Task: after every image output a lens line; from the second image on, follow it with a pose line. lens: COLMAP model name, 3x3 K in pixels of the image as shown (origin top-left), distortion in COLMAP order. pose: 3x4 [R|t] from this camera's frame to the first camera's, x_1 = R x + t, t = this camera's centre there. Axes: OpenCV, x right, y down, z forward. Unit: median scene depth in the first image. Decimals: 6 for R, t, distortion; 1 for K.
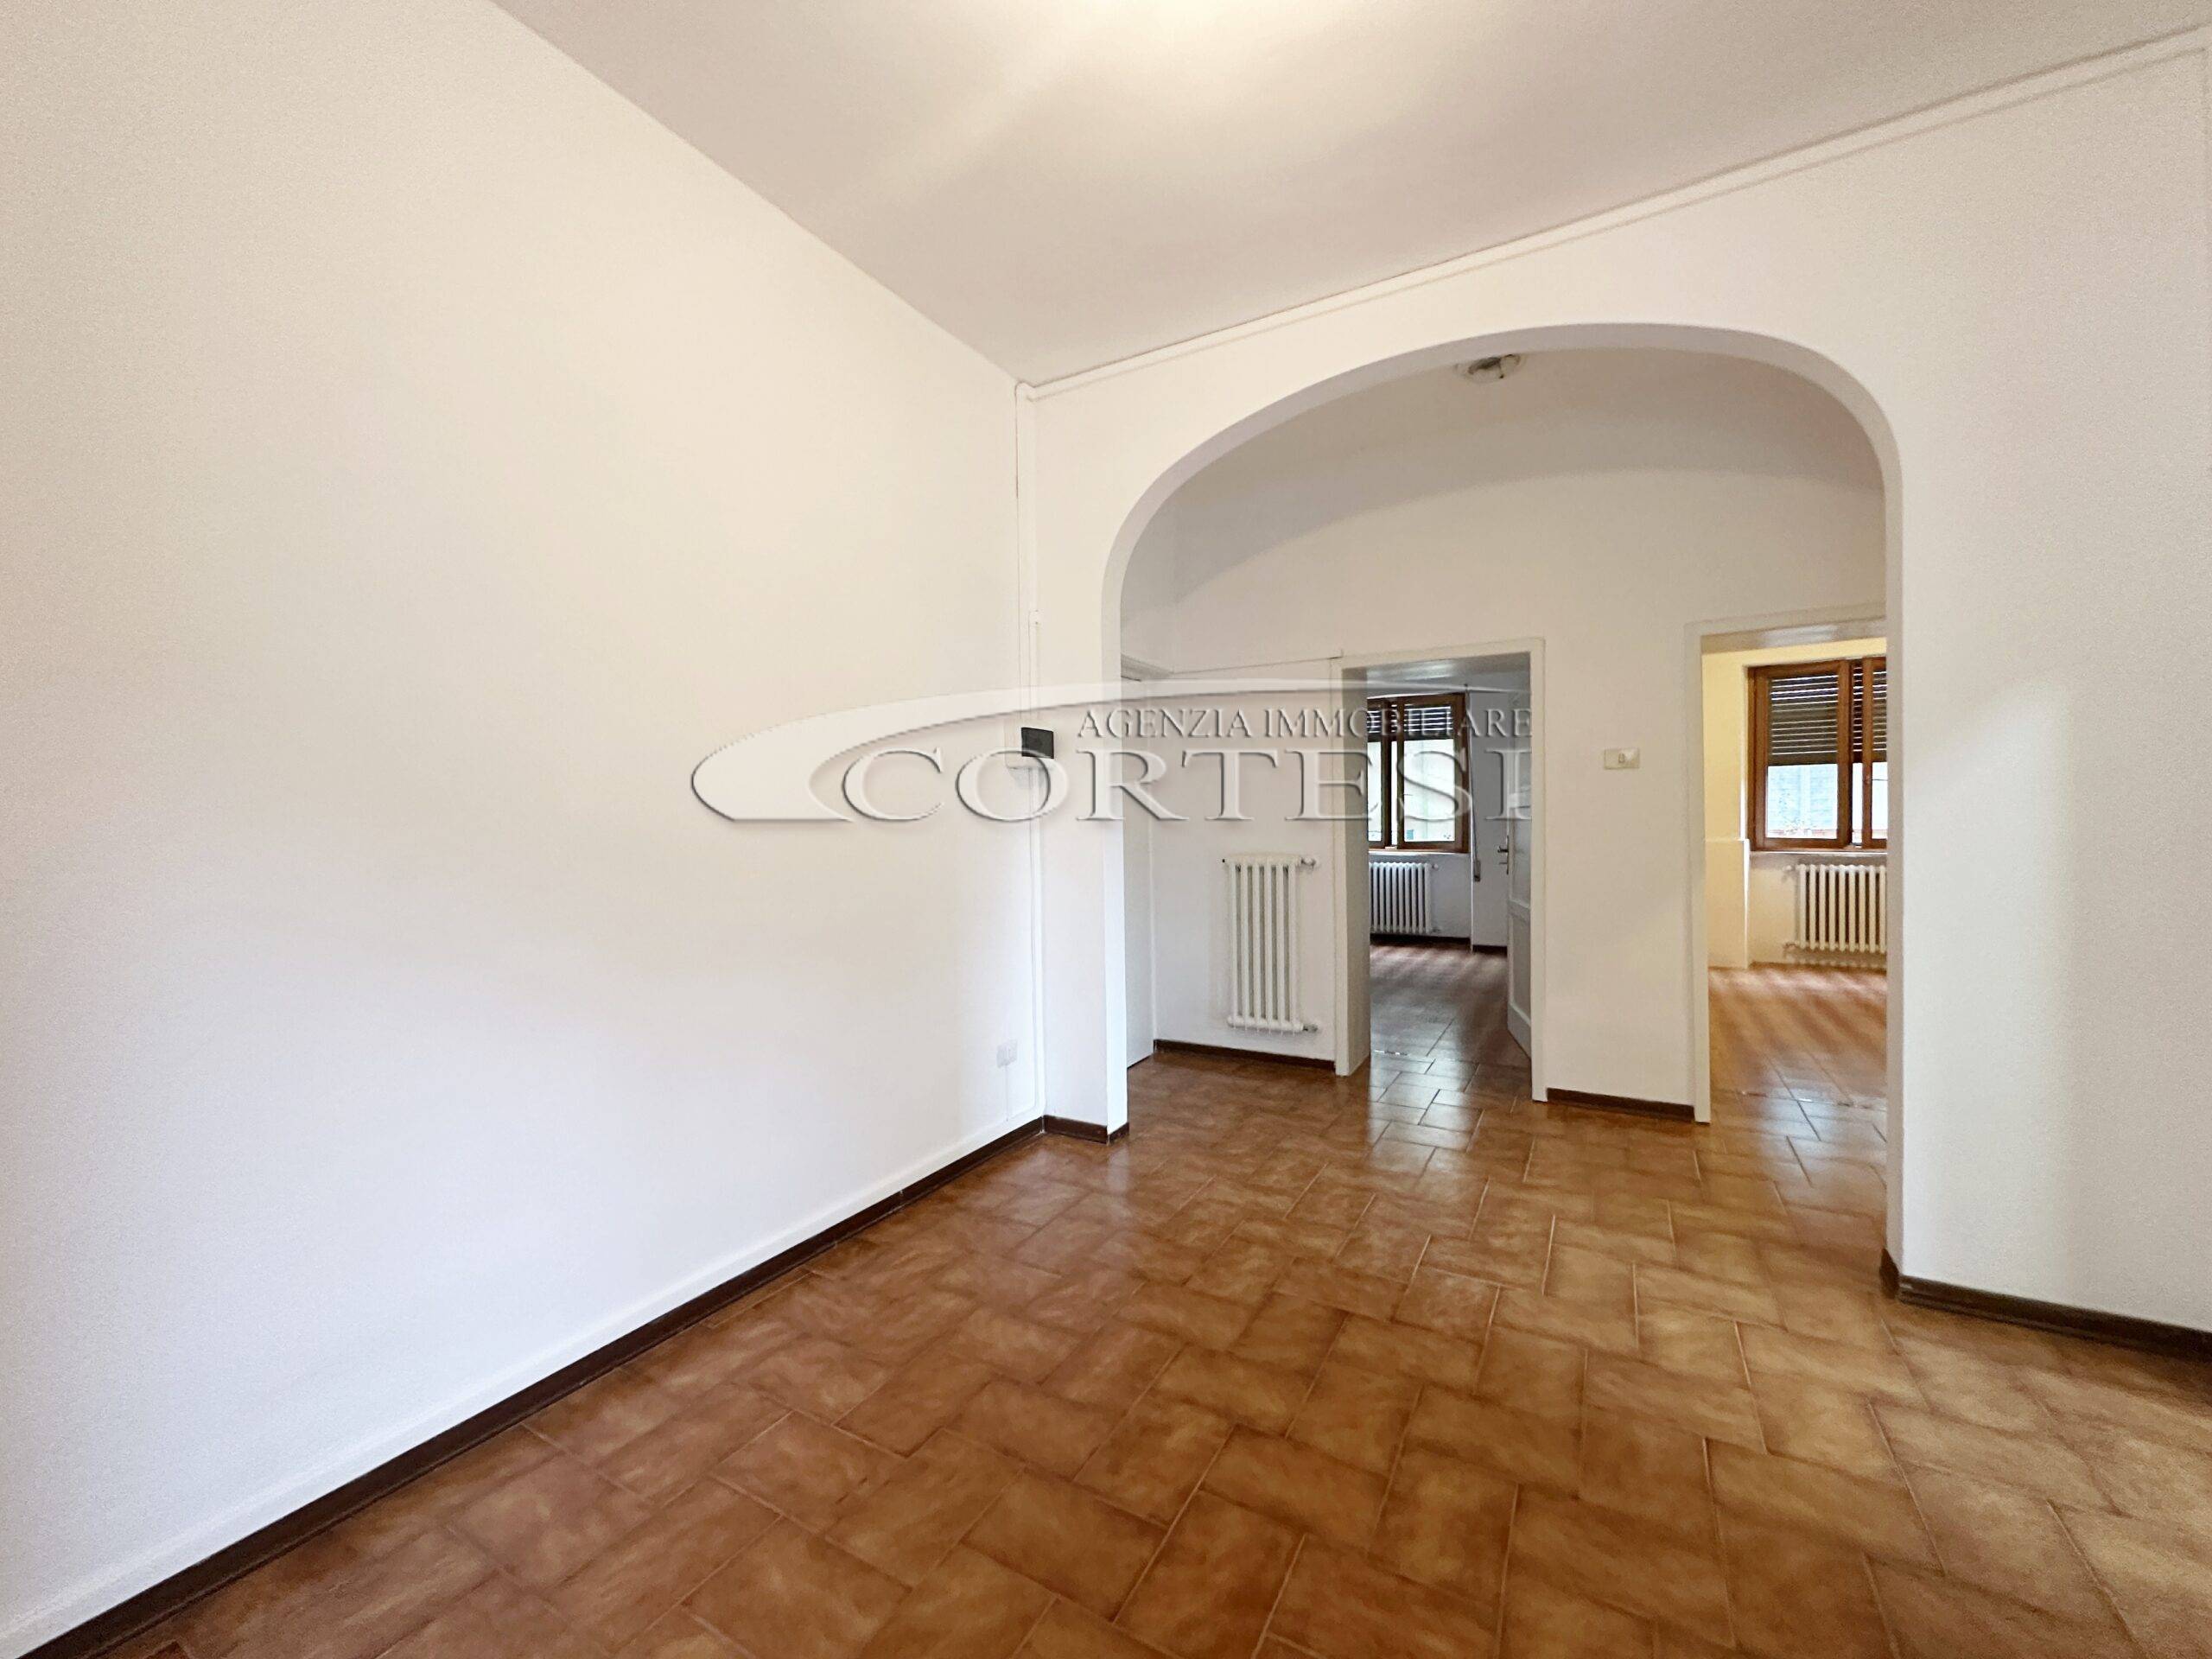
lens RADIAL K [[879.6, 0, 1105.0], [0, 879.6, 830.2], [0, 0, 1]] dist [-0.005153, 0.000842]
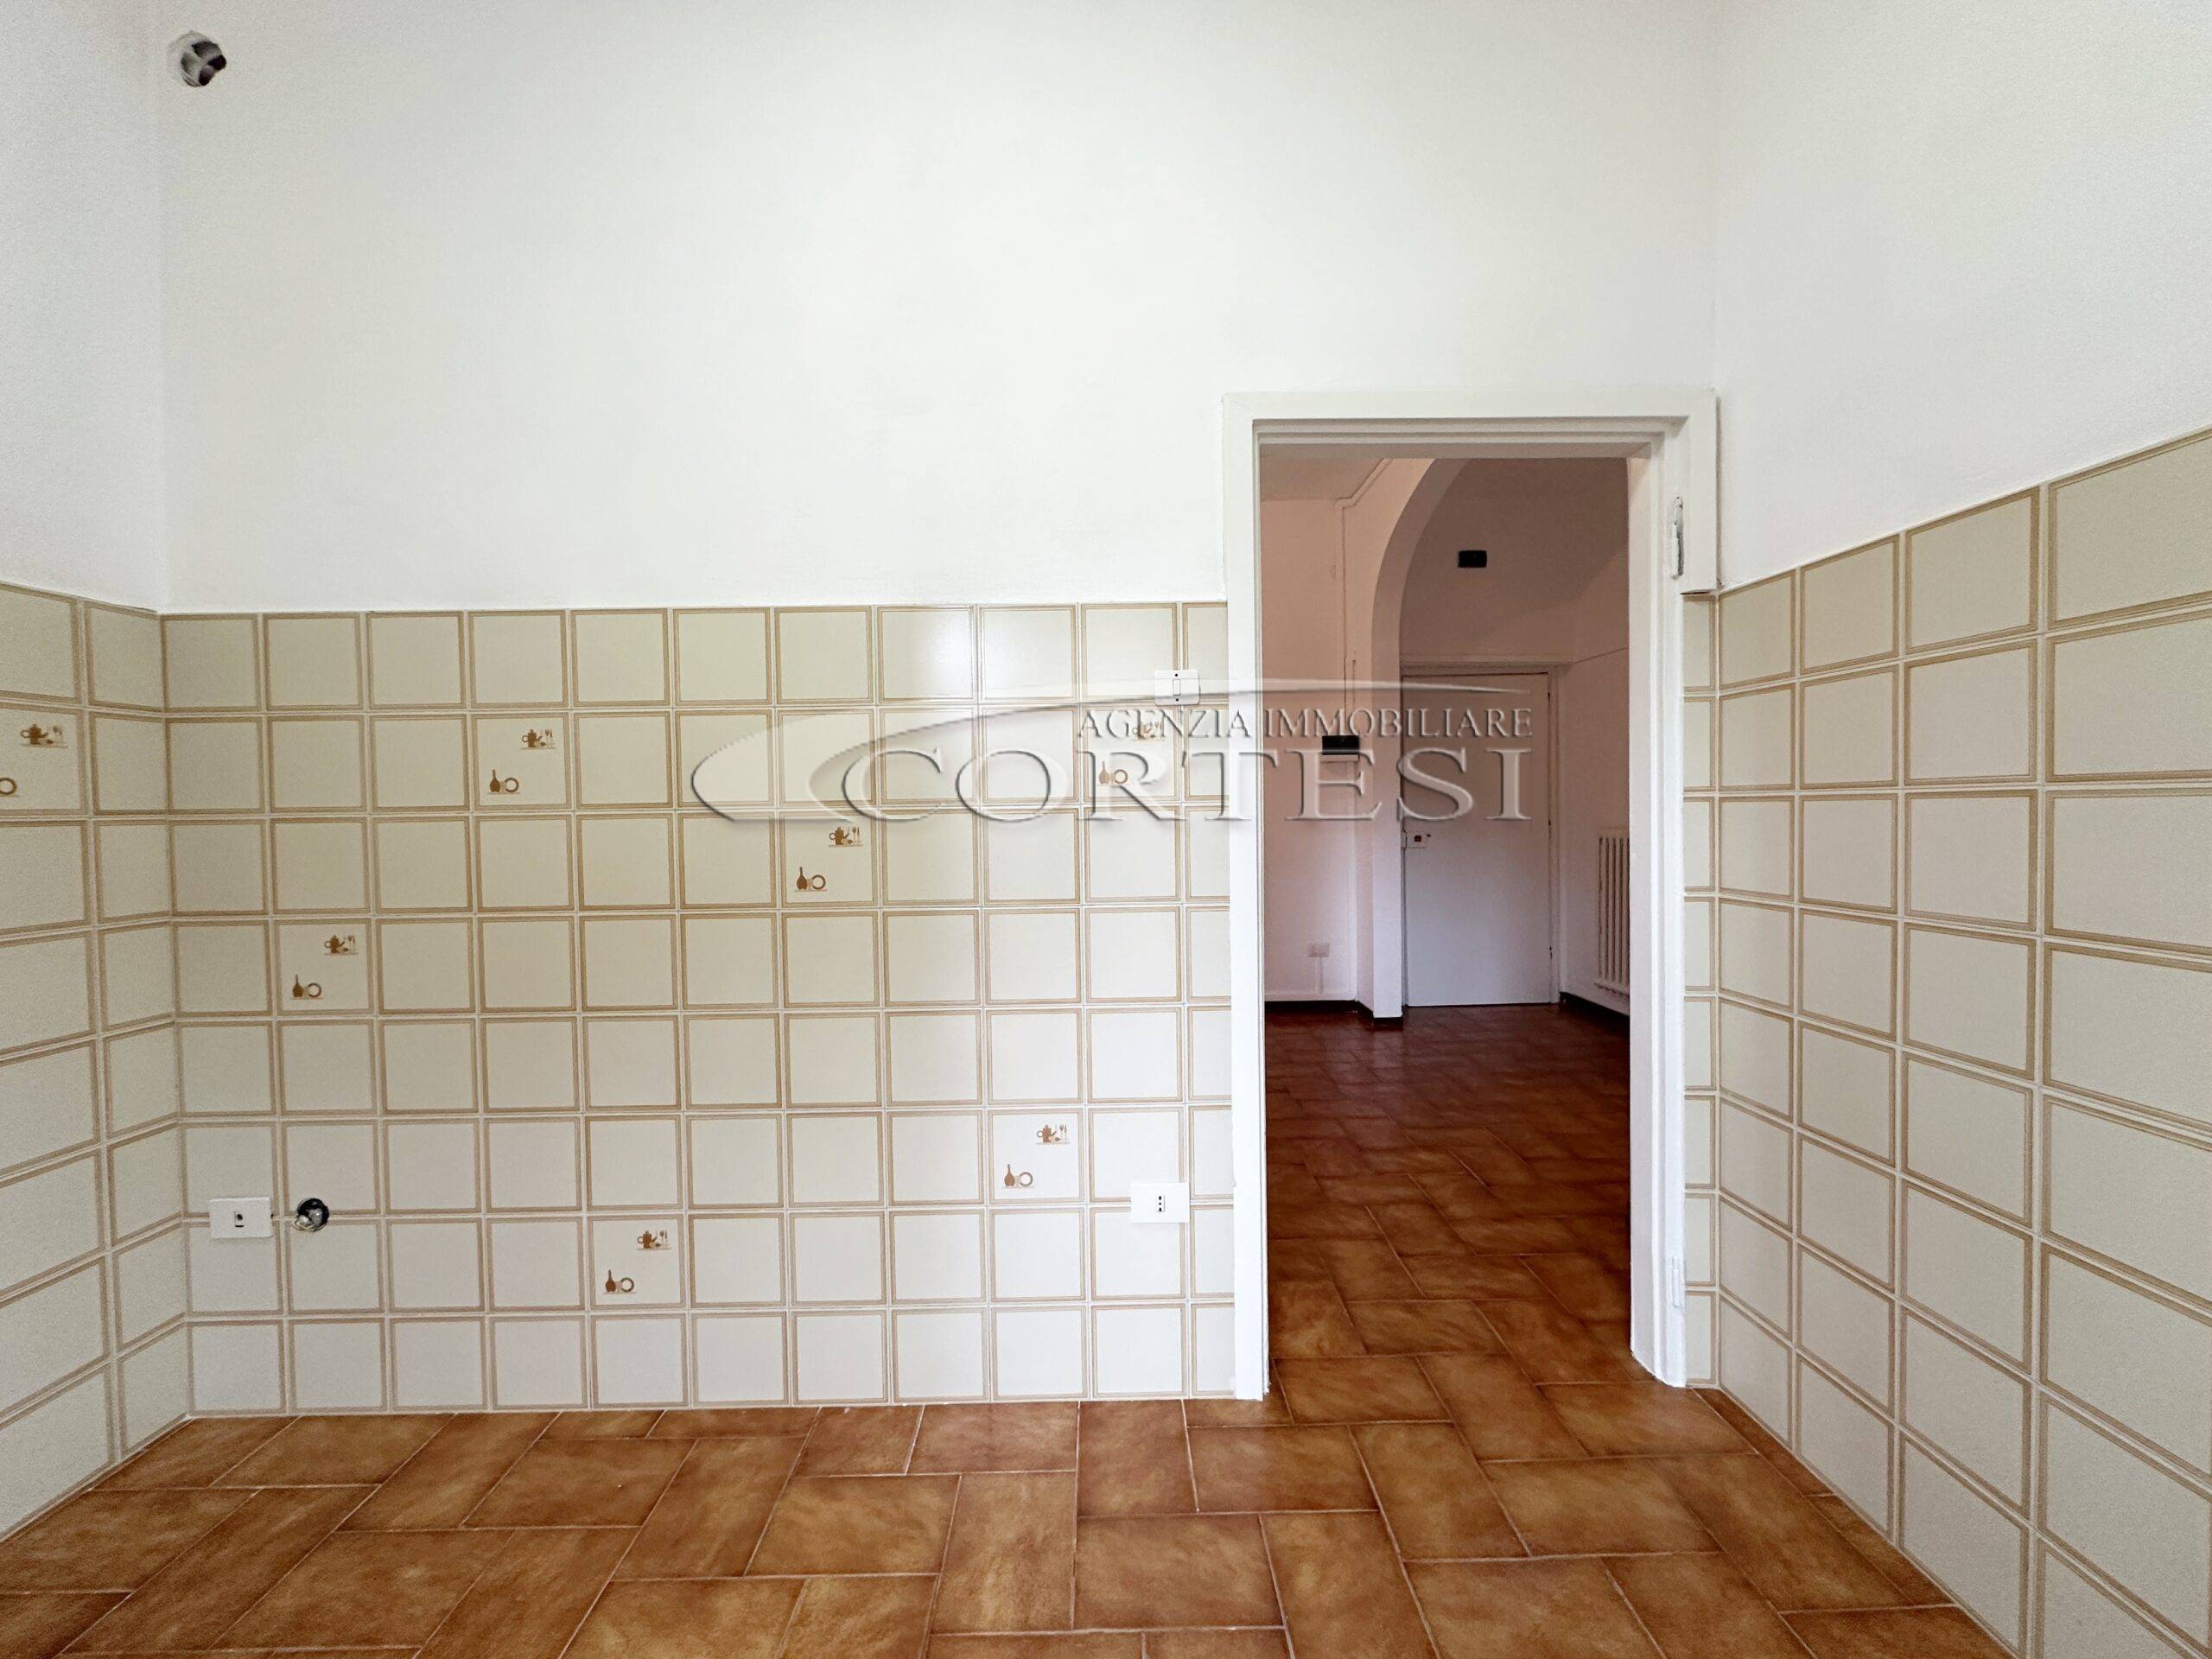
lens RADIAL K [[879.6, 0, 1103.7], [0, 879.6, 827.7], [0, 0, 1]] dist [-0.005153, 0.000842]
pose [[0.511298, 0.029501, -0.858897, 1.675282], [-0.008153, 0.999532, 0.029478, 0.003448], [0.859365, -0.008069, 0.511300, -0.162862]]
